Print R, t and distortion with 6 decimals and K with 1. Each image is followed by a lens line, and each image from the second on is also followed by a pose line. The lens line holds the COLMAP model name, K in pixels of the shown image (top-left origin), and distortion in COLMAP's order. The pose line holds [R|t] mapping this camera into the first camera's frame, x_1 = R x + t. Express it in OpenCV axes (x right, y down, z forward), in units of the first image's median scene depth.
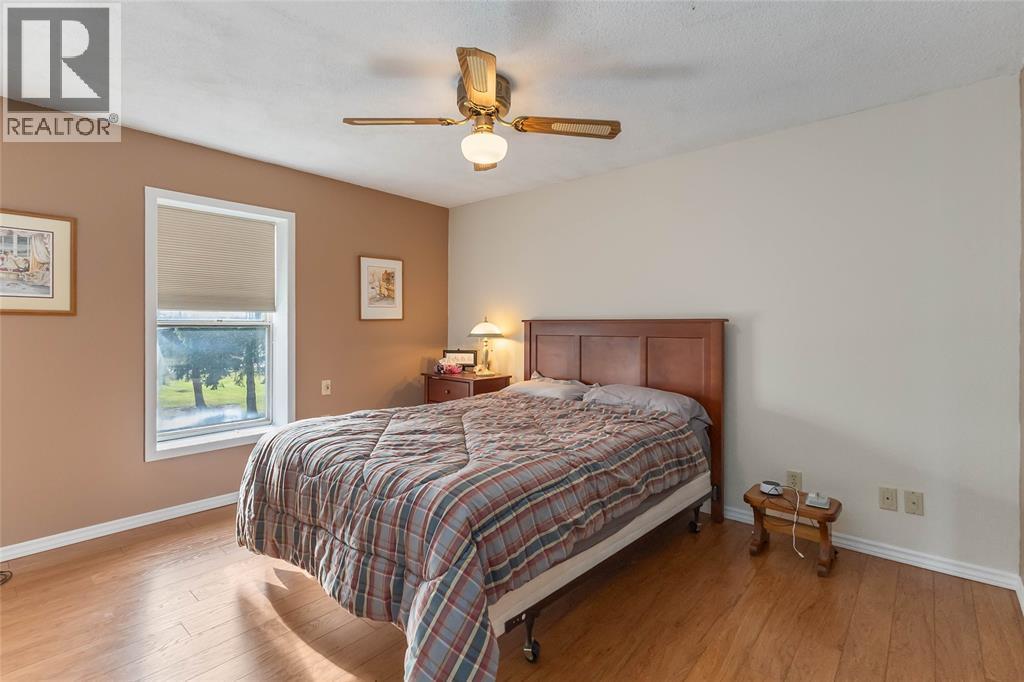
lens RADIAL K [[471.3, 0, 511.1], [0, 471.3, 332.0], [0, 0, 1]] dist [0.020410, -0.002086]
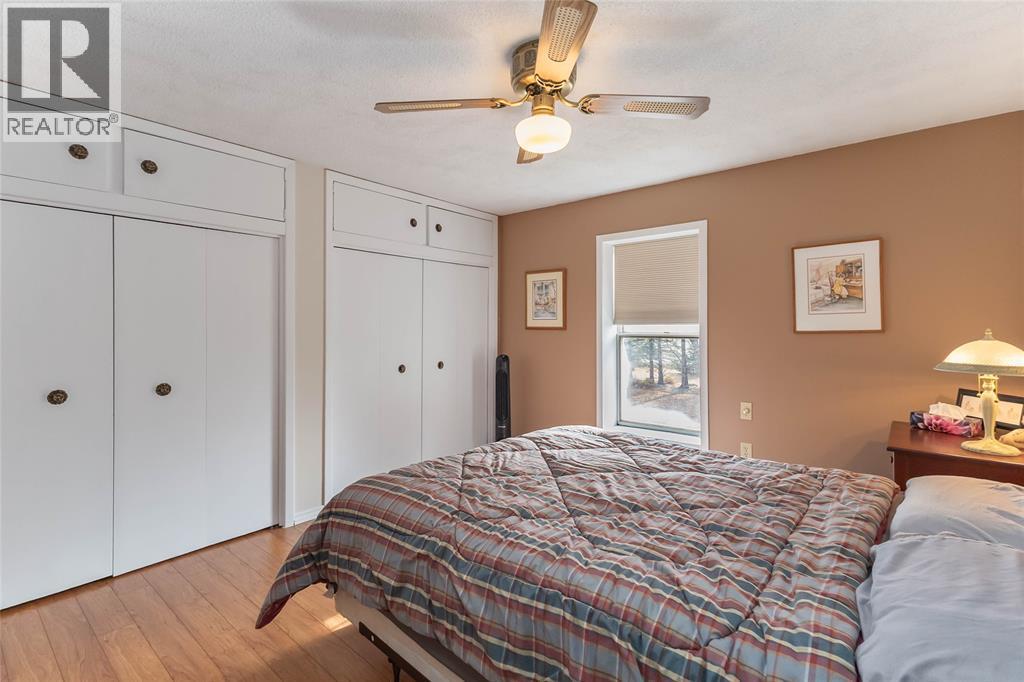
lens RADIAL K [[471.3, 0, 510.7], [0, 471.3, 337.3], [0, 0, 1]] dist [0.020410, -0.002086]
pose [[0.014775, 0.024088, -0.999601, 0.488070], [-0.012989, 0.999630, 0.023897, -0.033535], [0.999806, 0.012631, 0.015083, 0.596977]]
